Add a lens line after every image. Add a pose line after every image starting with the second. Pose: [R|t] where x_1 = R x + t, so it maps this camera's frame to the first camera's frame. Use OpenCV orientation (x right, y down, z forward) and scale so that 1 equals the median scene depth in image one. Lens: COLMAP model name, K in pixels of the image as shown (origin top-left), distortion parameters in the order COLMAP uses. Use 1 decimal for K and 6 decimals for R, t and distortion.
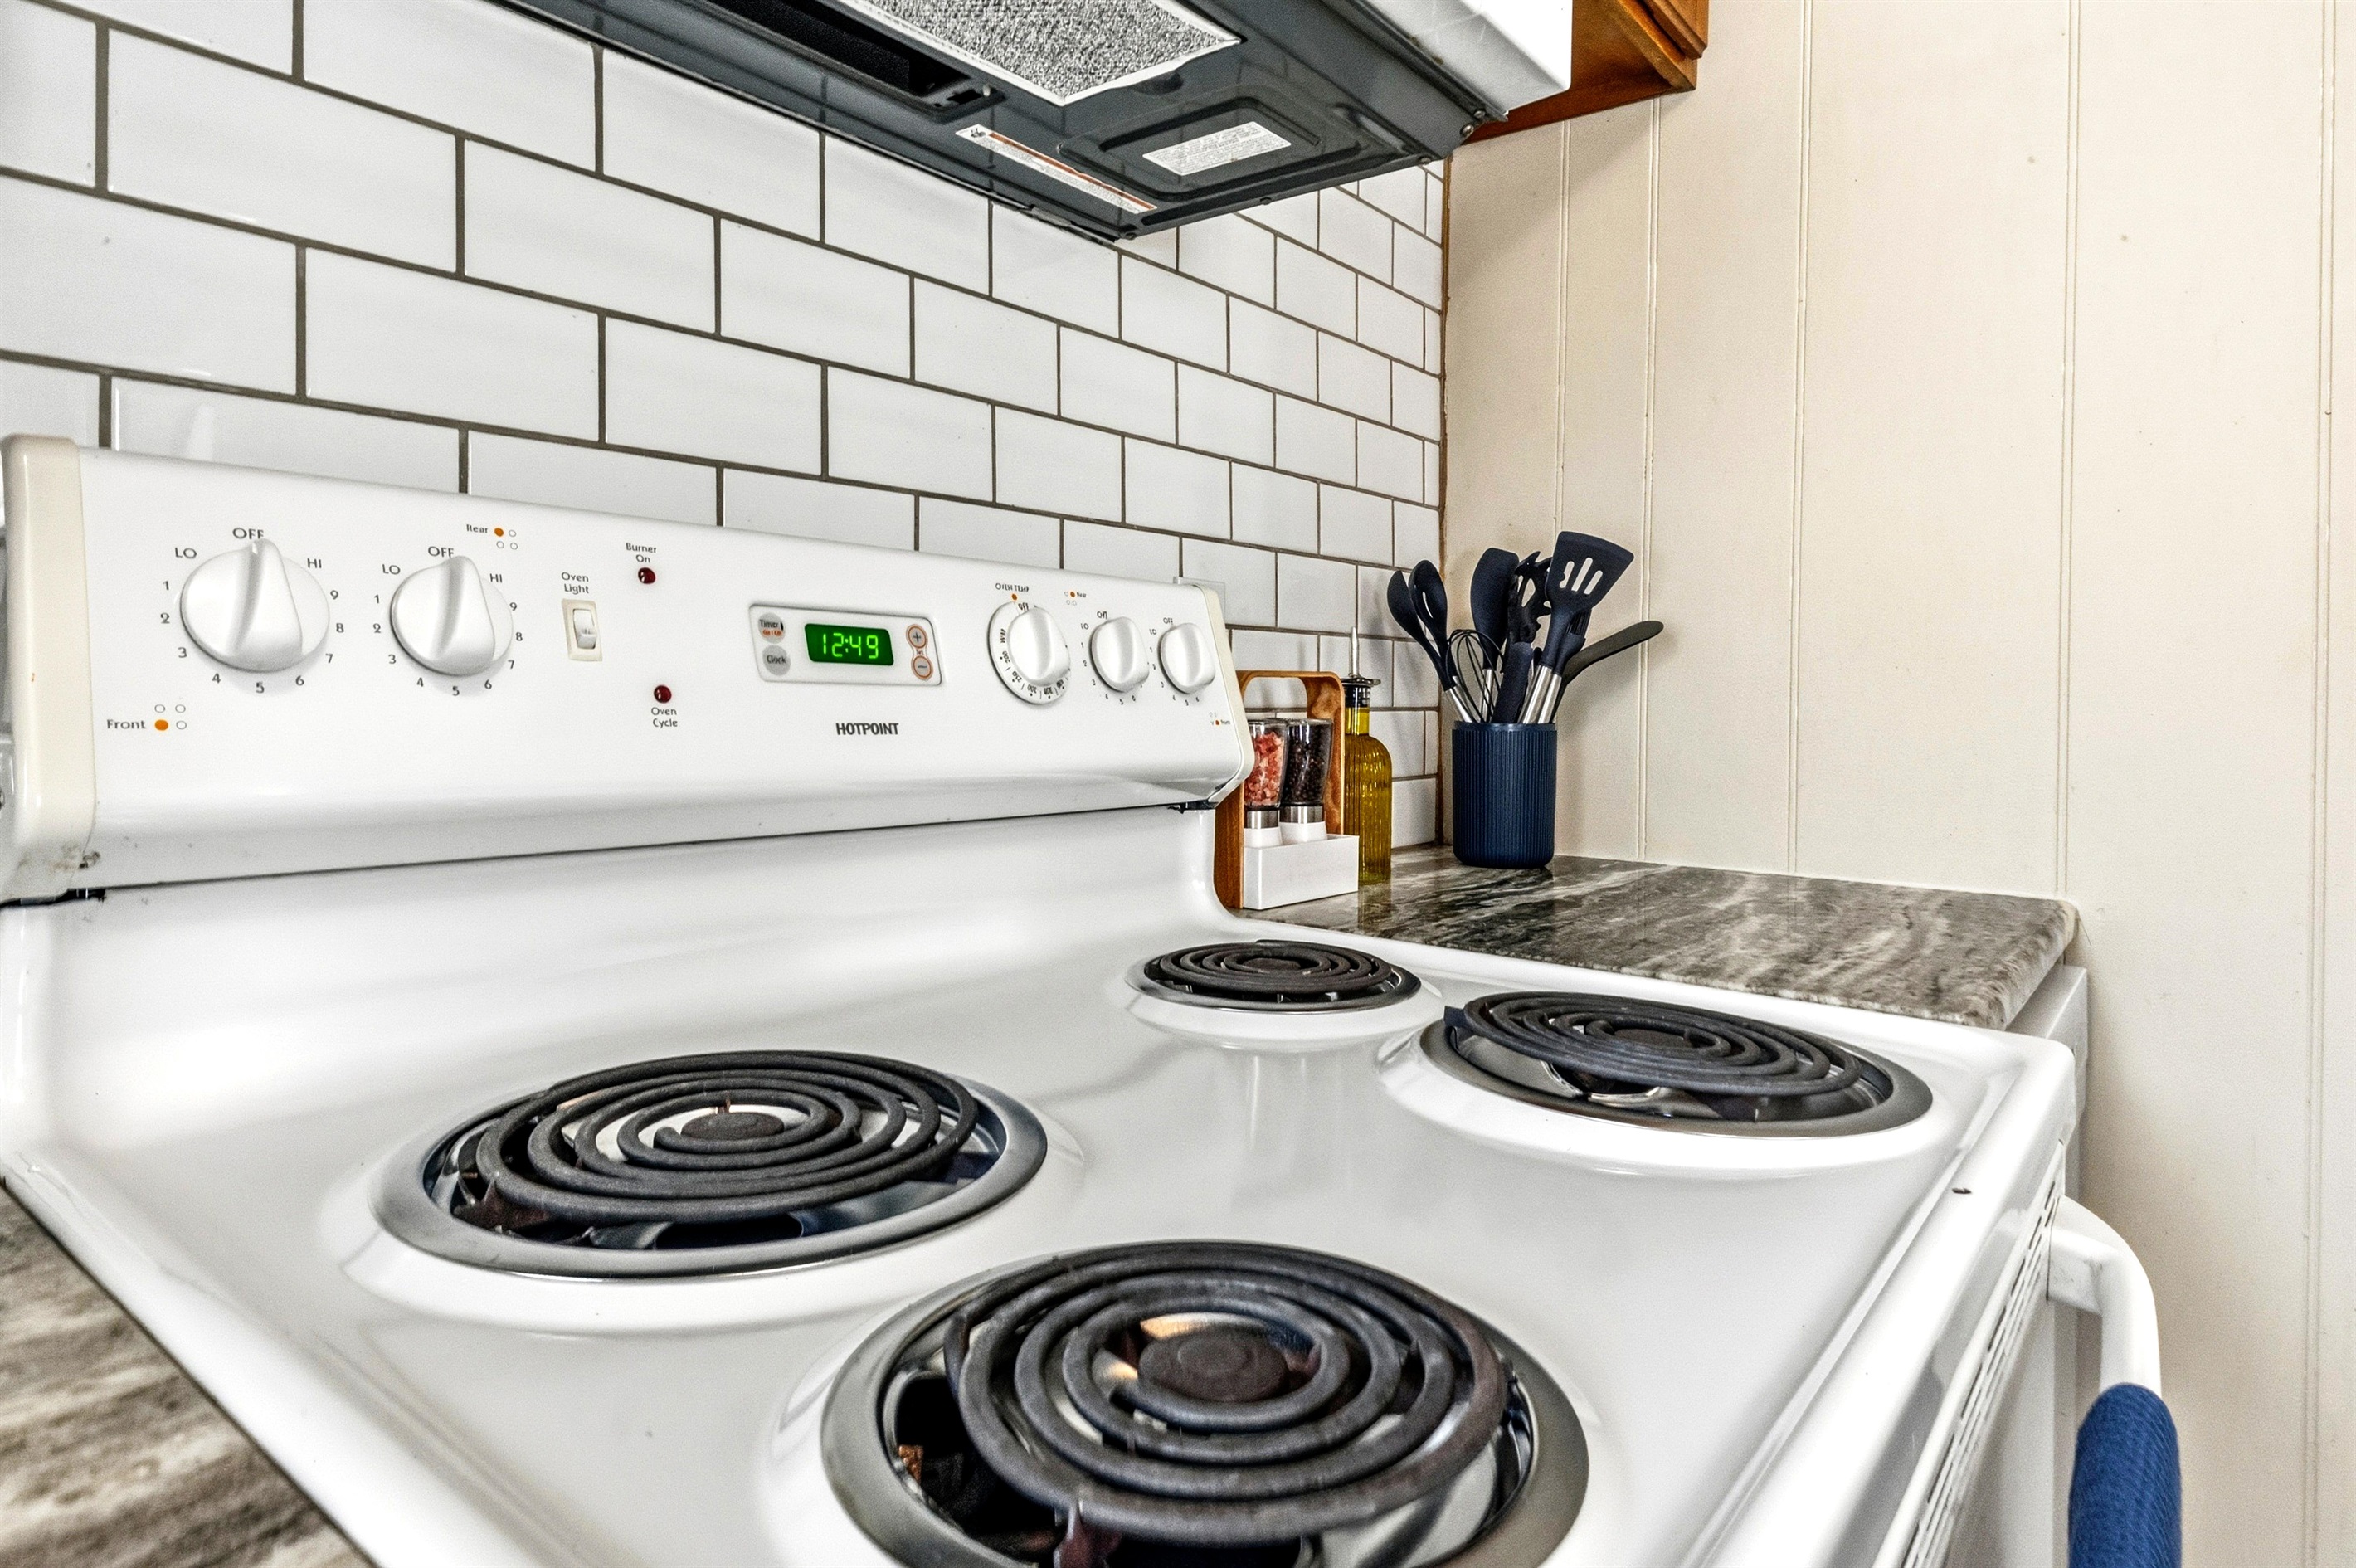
lens RADIAL K [[1343.6, 0, 1172.4], [0, 1343.6, 701.0], [0, 0, 1]] dist [-0.000056, 0.000044]
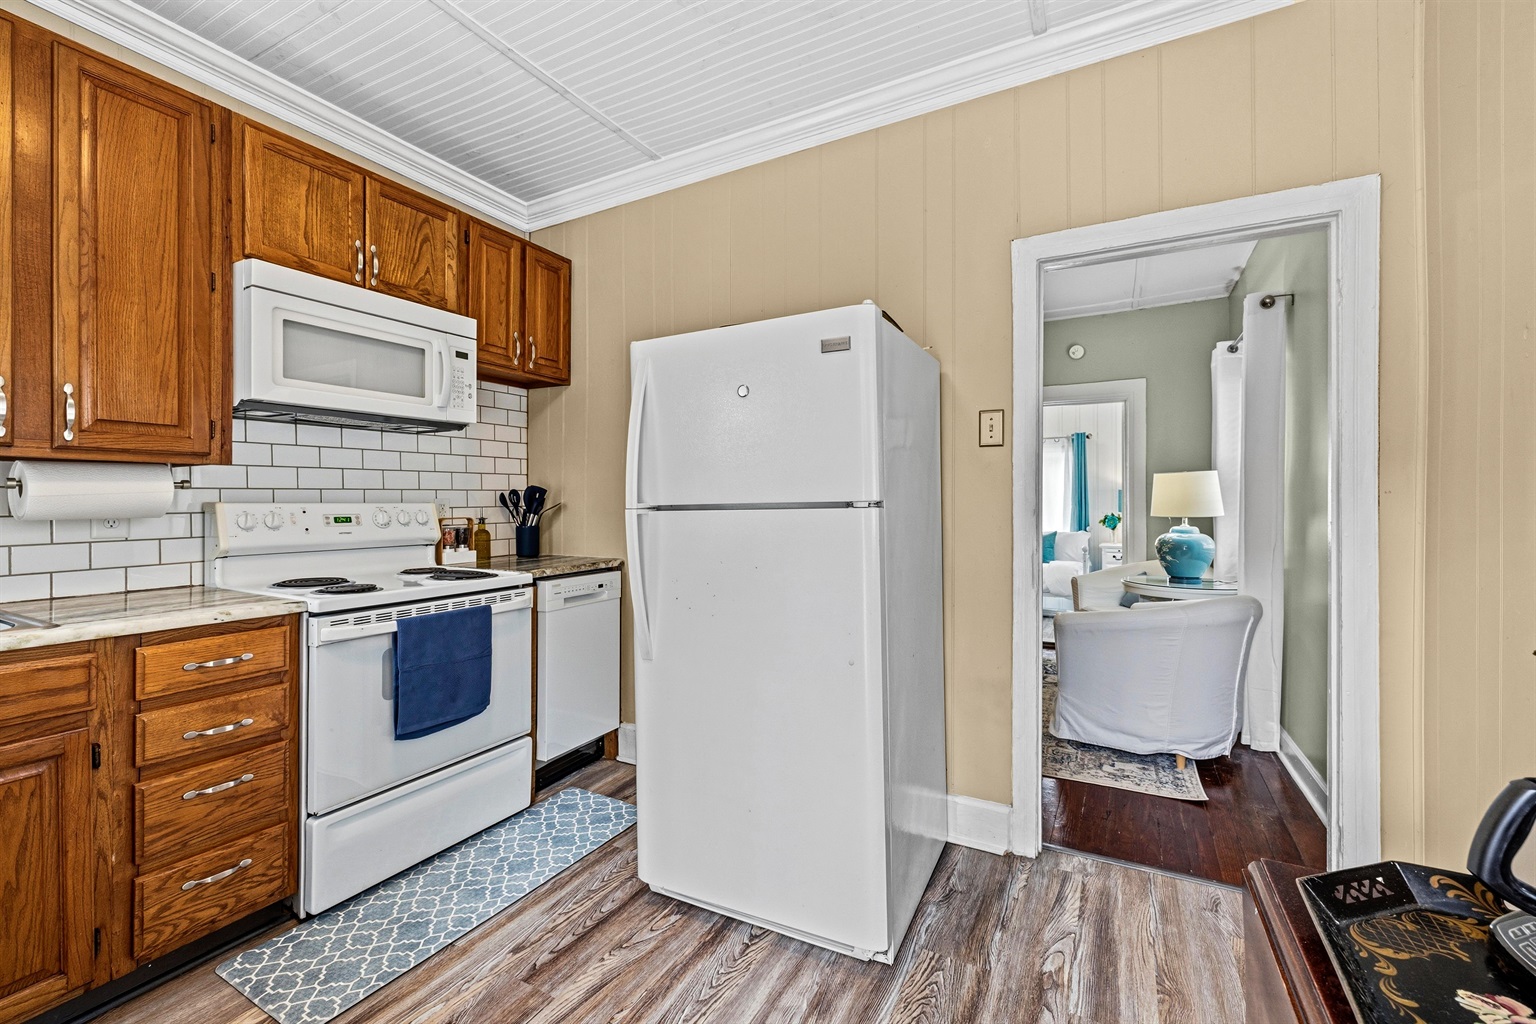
lens RADIAL K [[646.3, 0, 767.1], [0, 646.3, 501.0], [0, 0, 1]] dist [0.000205, -0.000020]
pose [[0.982970, -0.012850, 0.183318, 0.865563], [0.012880, 0.999917, 0.001025, -0.080159], [-0.183316, 0.001353, 0.983053, -1.746440]]
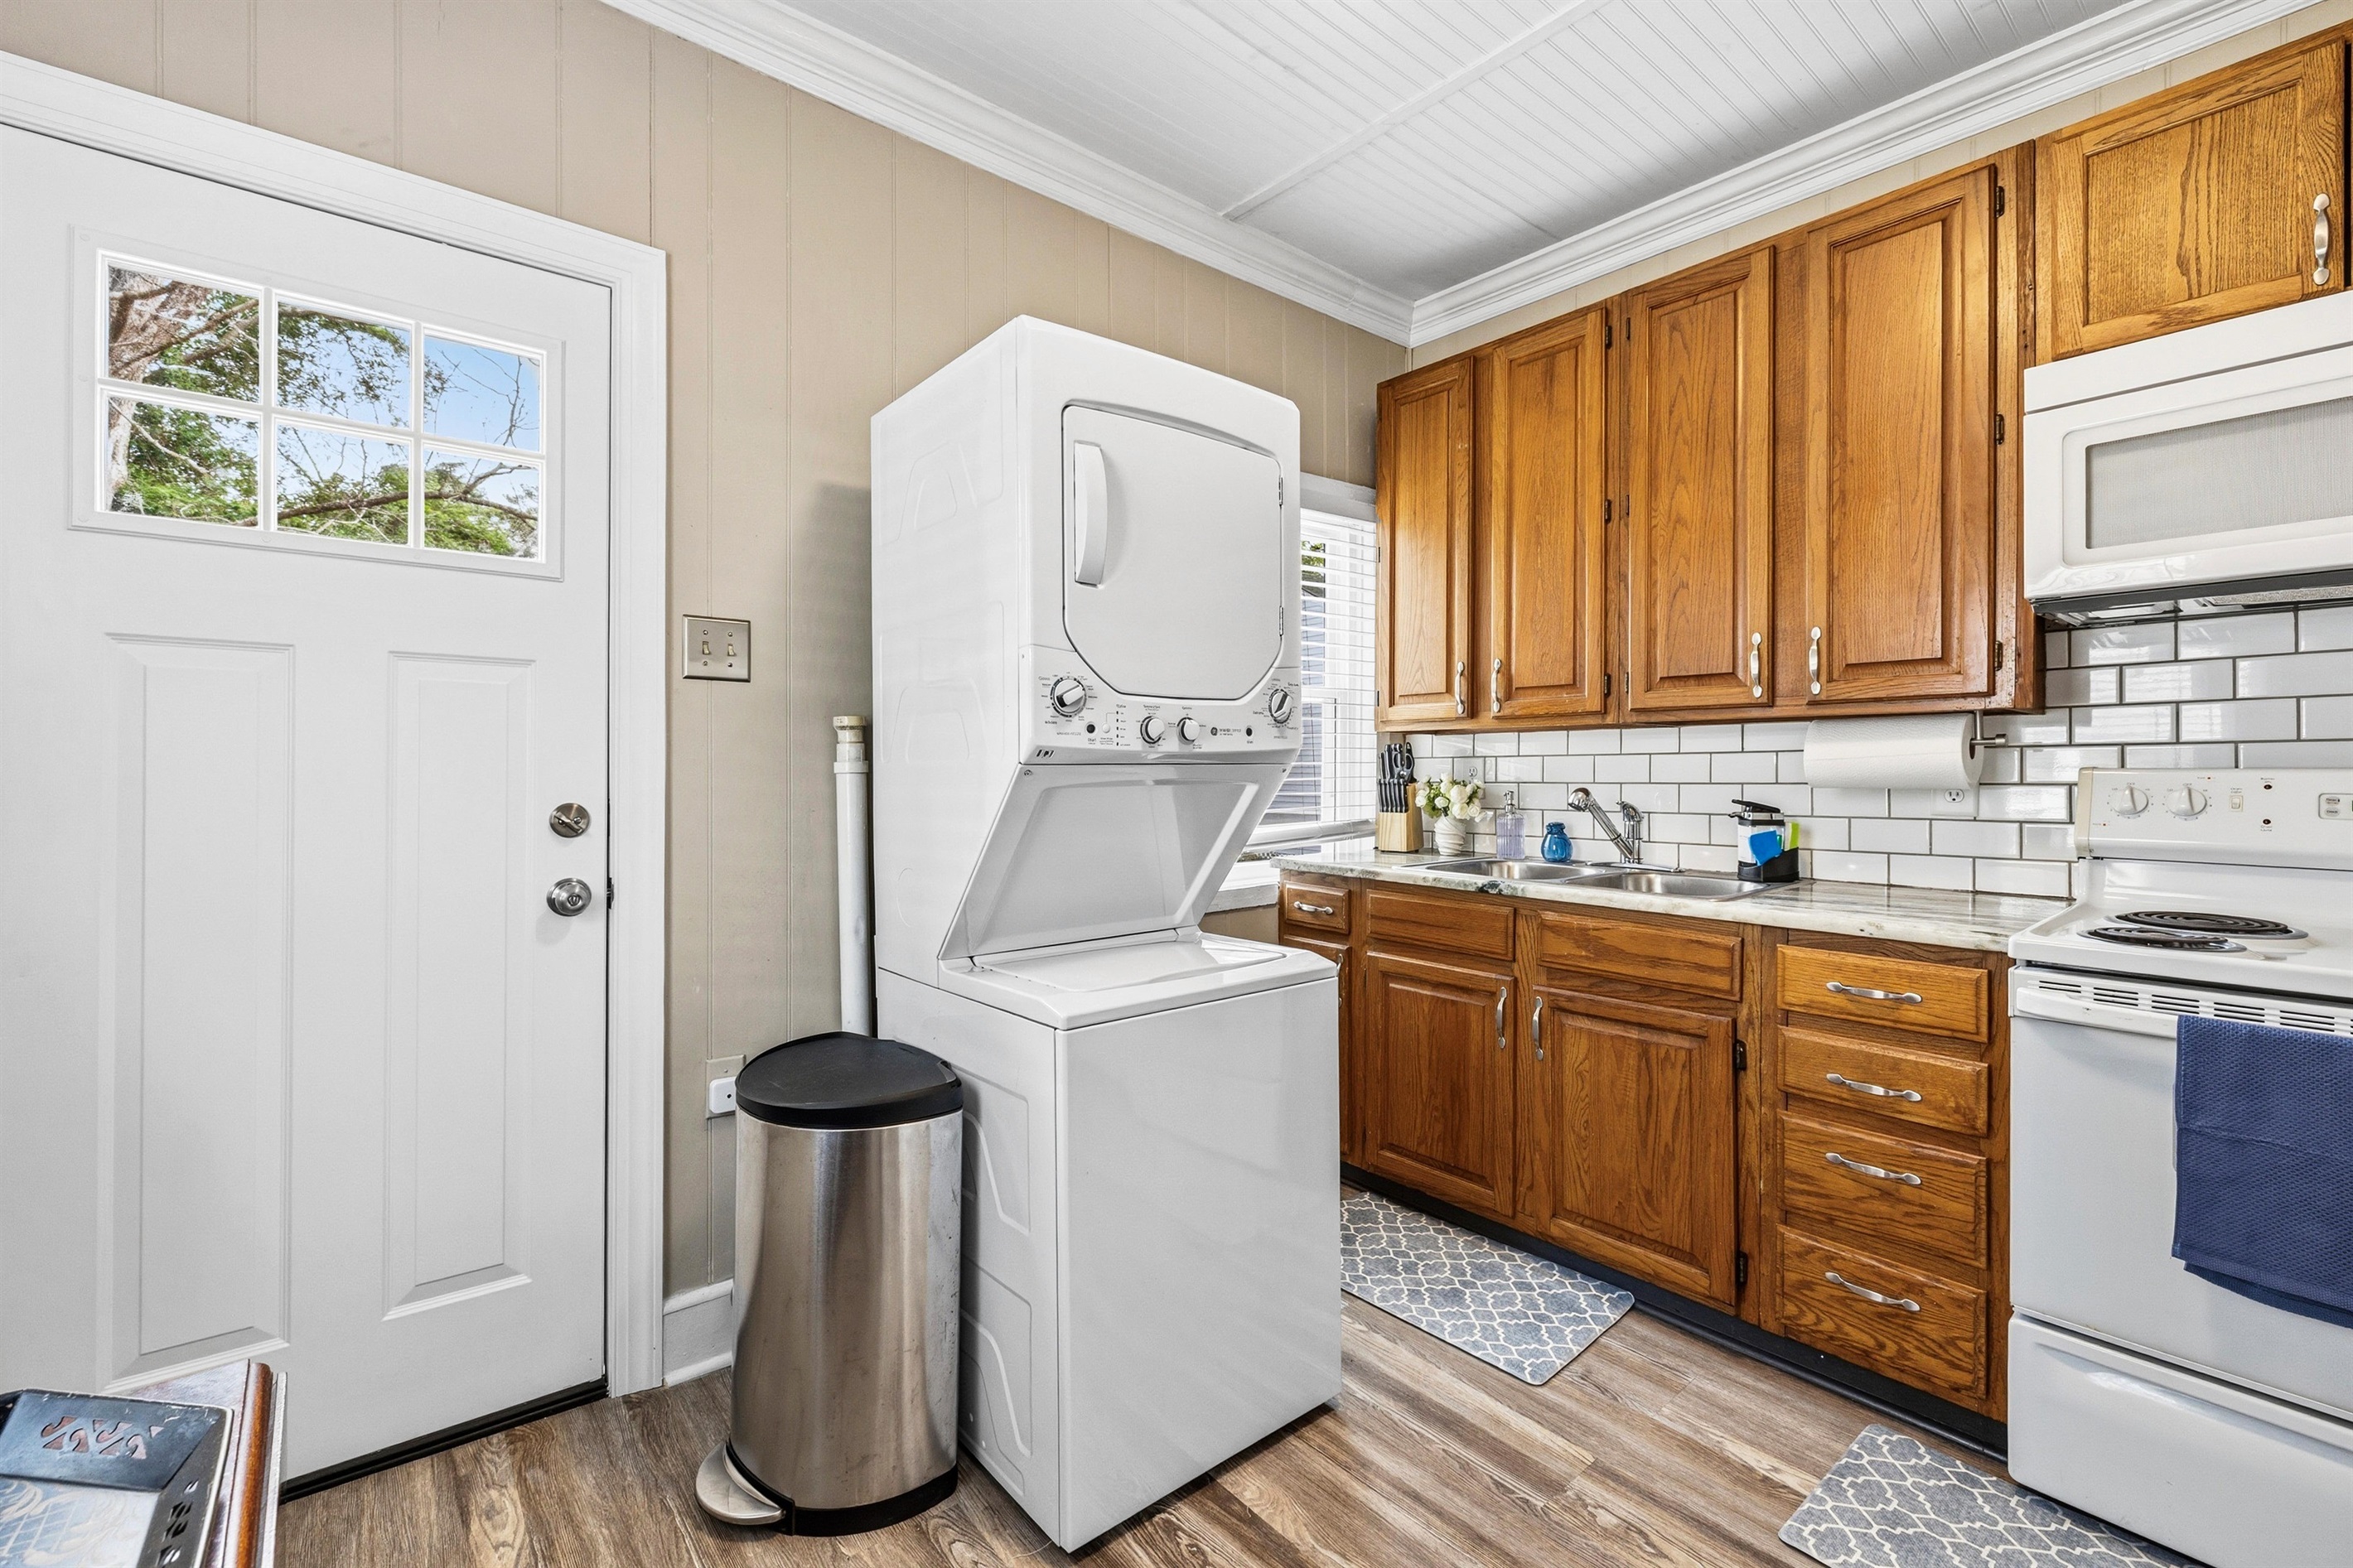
lens RADIAL K [[1018.5, 0, 1171.0], [0, 1018.5, 769.2], [0, 0, 1]] dist [0.000142, 0.000052]
pose [[-0.202772, -0.011052, -0.979164, 1.785307], [-0.004035, 0.999937, -0.010451, -0.065376], [0.979218, 0.001832, -0.202804, -0.798127]]
